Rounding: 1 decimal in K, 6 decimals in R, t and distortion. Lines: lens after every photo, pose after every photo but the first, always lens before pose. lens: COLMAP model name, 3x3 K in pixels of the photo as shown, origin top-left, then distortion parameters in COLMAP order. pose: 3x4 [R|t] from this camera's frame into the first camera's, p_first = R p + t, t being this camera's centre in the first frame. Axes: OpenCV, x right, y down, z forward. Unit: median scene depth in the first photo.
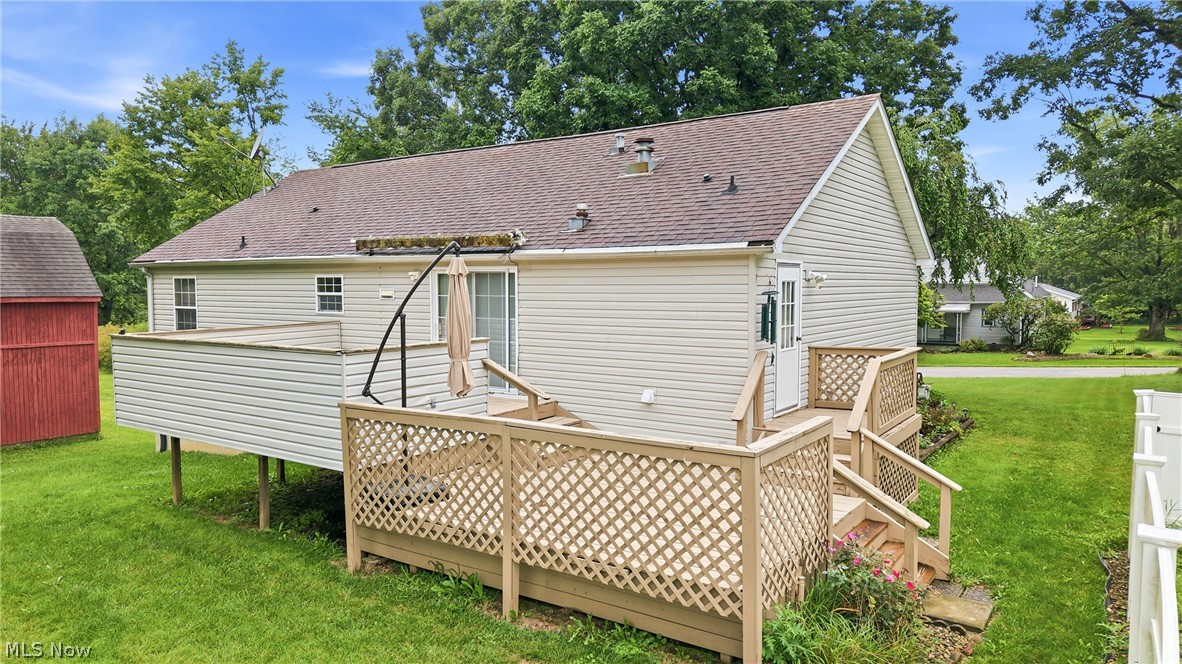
lens RADIAL K [[789.1, 0, 590.0], [0, 789.1, 332.8], [0, 0, 1]] dist [0.029401, -0.023018]
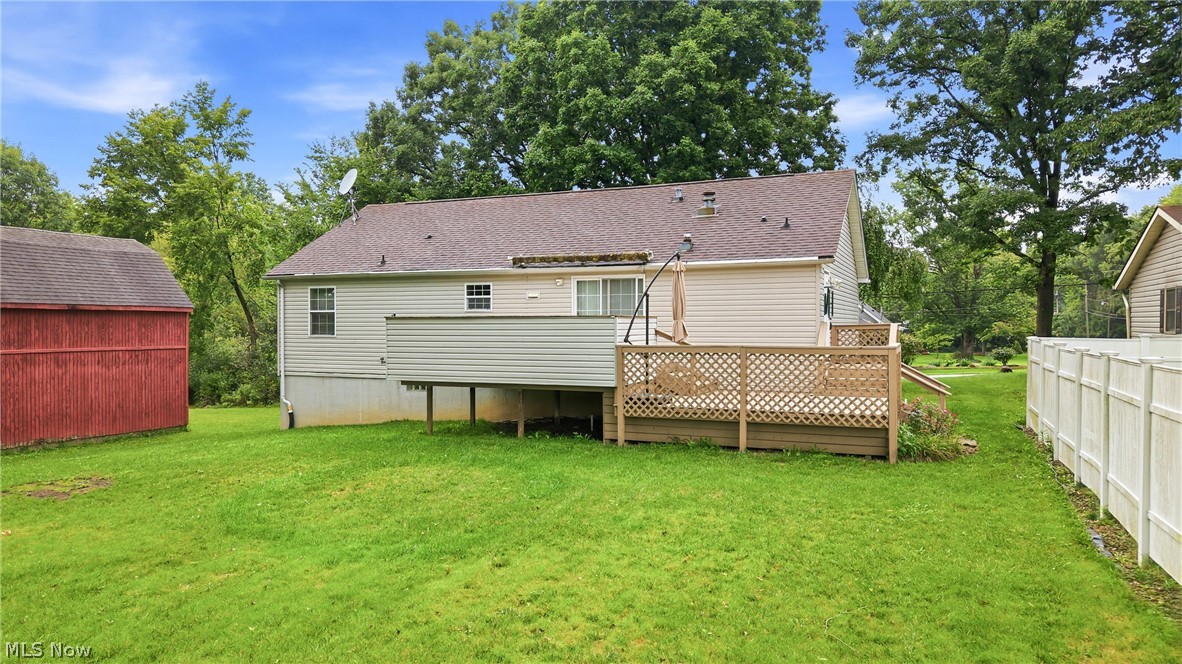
lens RADIAL K [[789.1, 0, 590.2], [0, 789.1, 333.3], [0, 0, 1]] dist [0.029401, -0.023018]
pose [[0.981454, -0.002632, 0.191681, -0.258385], [0.012131, 0.998754, -0.048400, 0.053357], [-0.191315, 0.049827, 0.980263, -0.242129]]
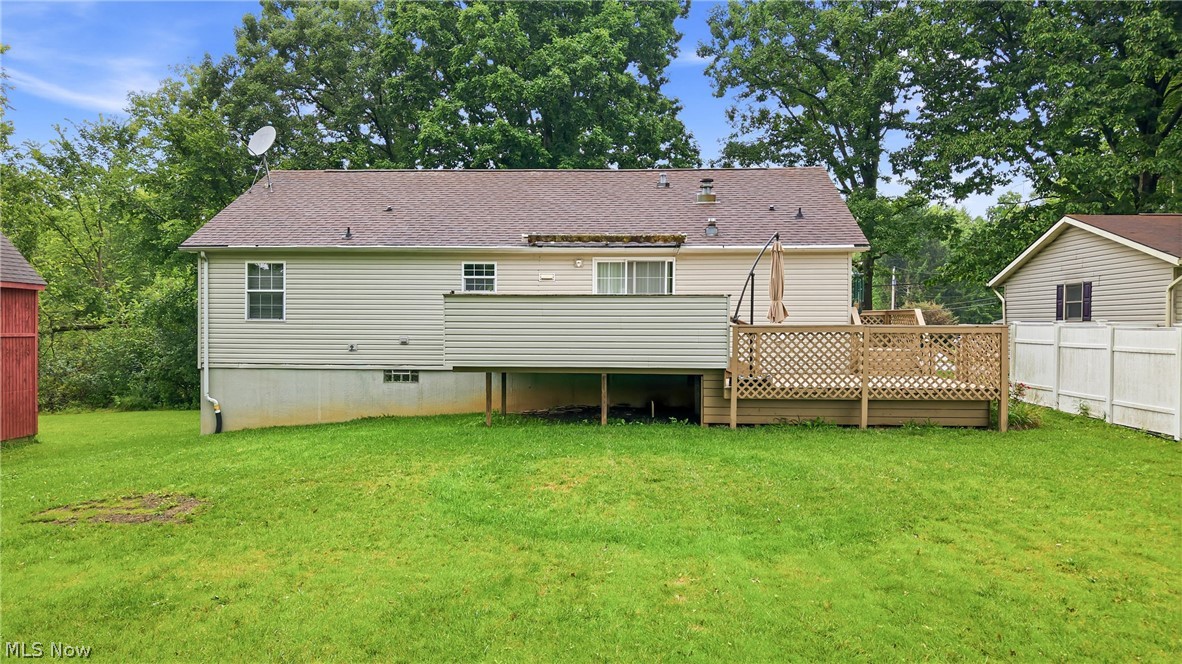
lens RADIAL K [[789.1, 0, 590.1], [0, 789.1, 335.5], [0, 0, 1]] dist [0.029401, -0.023018]
pose [[0.860195, -0.001761, 0.509963, -0.523610], [0.025447, 0.998896, -0.039475, 0.061952], [-0.509331, 0.046933, 0.859290, -0.098287]]
